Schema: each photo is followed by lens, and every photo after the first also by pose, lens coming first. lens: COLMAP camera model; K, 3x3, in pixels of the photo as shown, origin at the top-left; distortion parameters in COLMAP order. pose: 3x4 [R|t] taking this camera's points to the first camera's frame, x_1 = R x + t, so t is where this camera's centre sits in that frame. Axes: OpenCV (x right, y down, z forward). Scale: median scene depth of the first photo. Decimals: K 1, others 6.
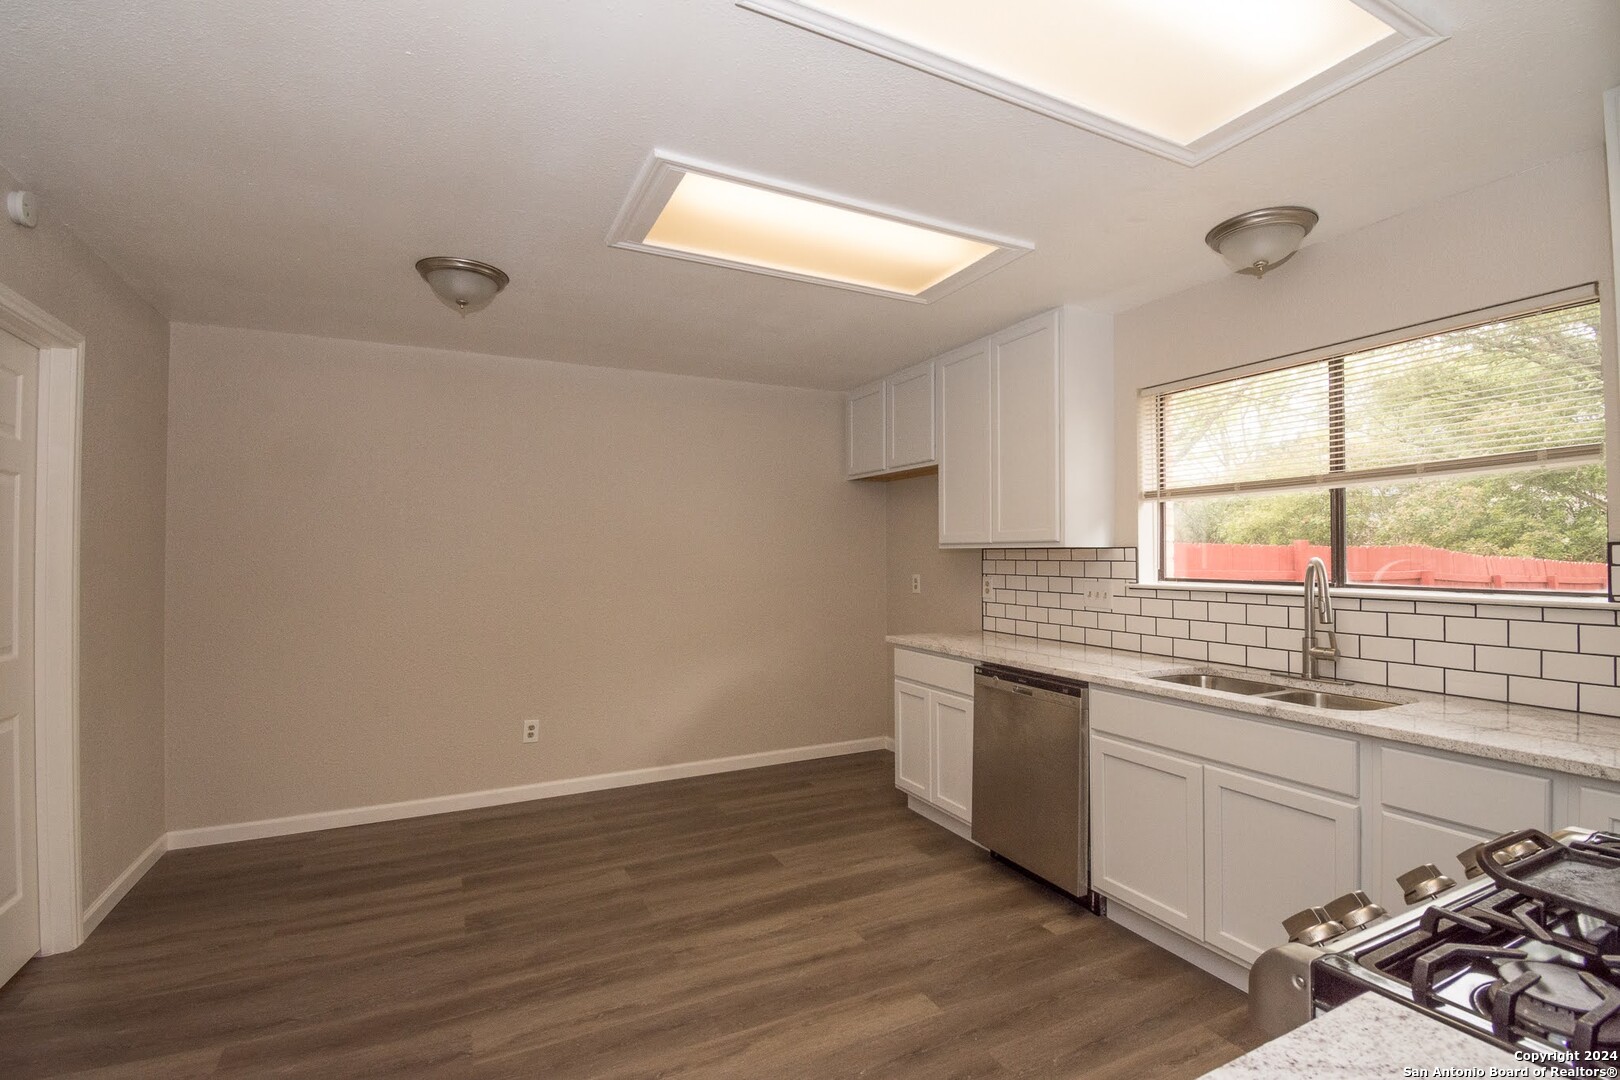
lens RADIAL K [[742.6, 0, 814.3], [0, 742.6, 546.5], [0, 0, 1]] dist [0.022102, -0.029629]
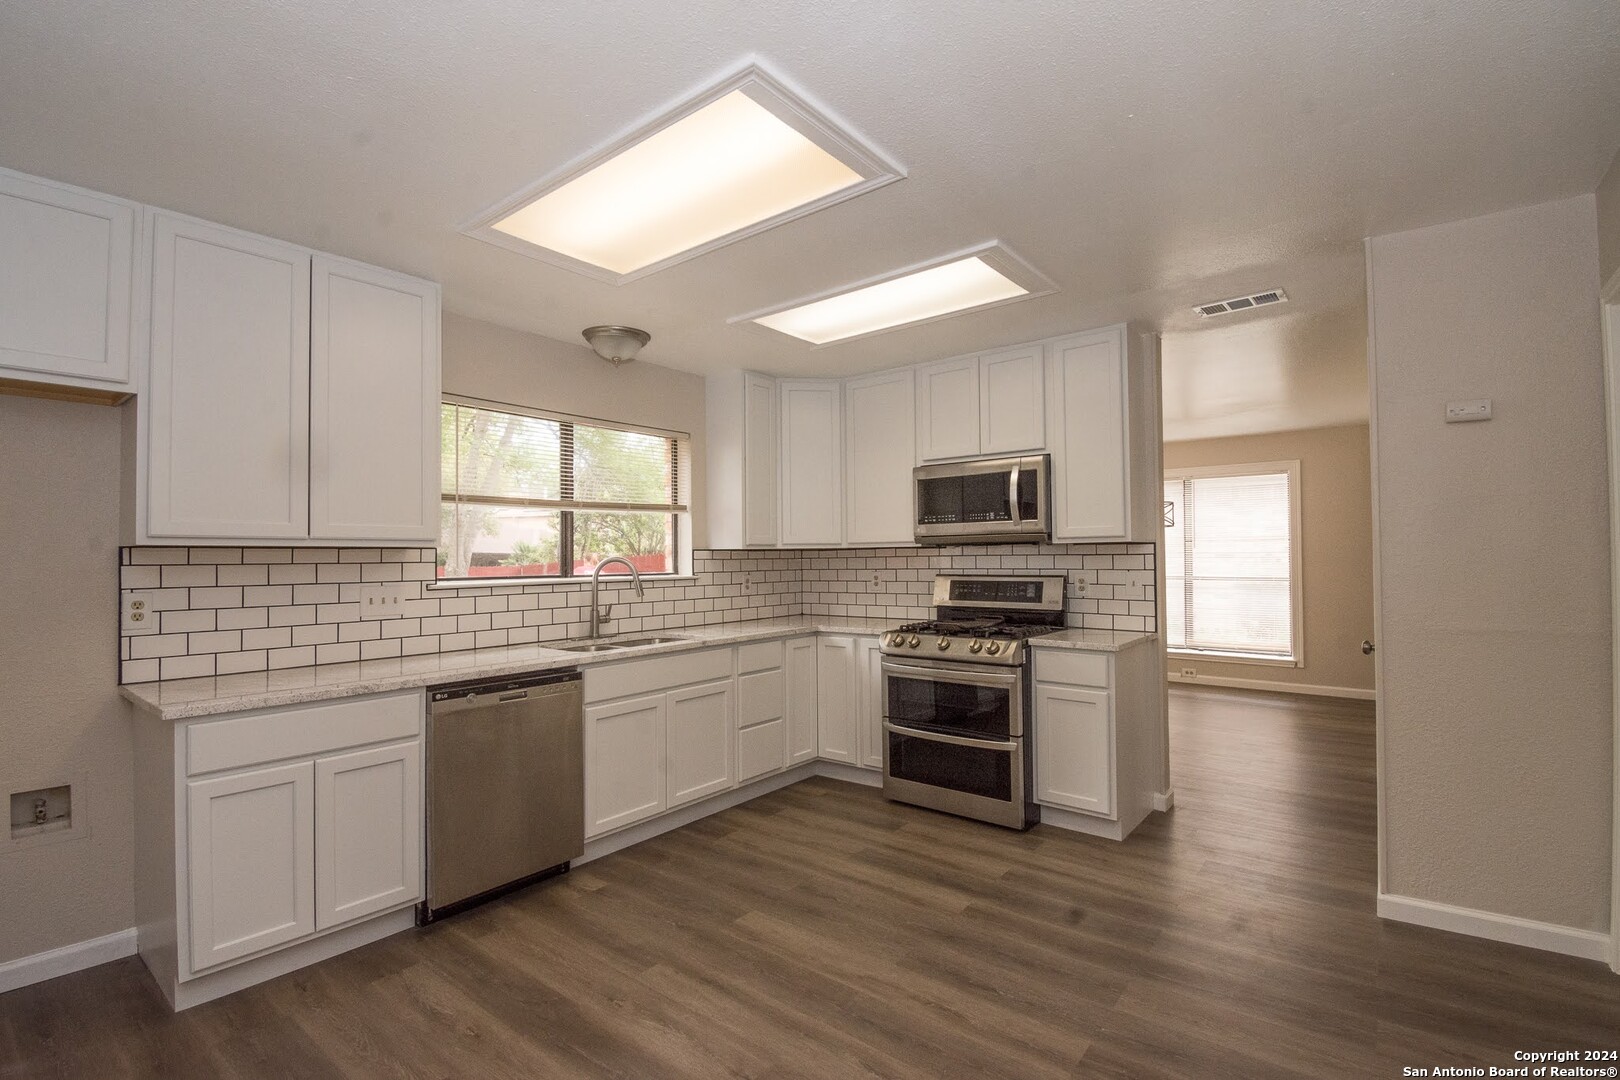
lens RADIAL K [[742.6, 0, 814.3], [0, 742.6, 546.5], [0, 0, 1]] dist [0.022102, -0.029629]
pose [[-0.431607, 0.016618, 0.901909, -0.805274], [-0.003507, 0.999792, -0.020099, 0.019651], [-0.902055, -0.011838, -0.431459, 1.137814]]
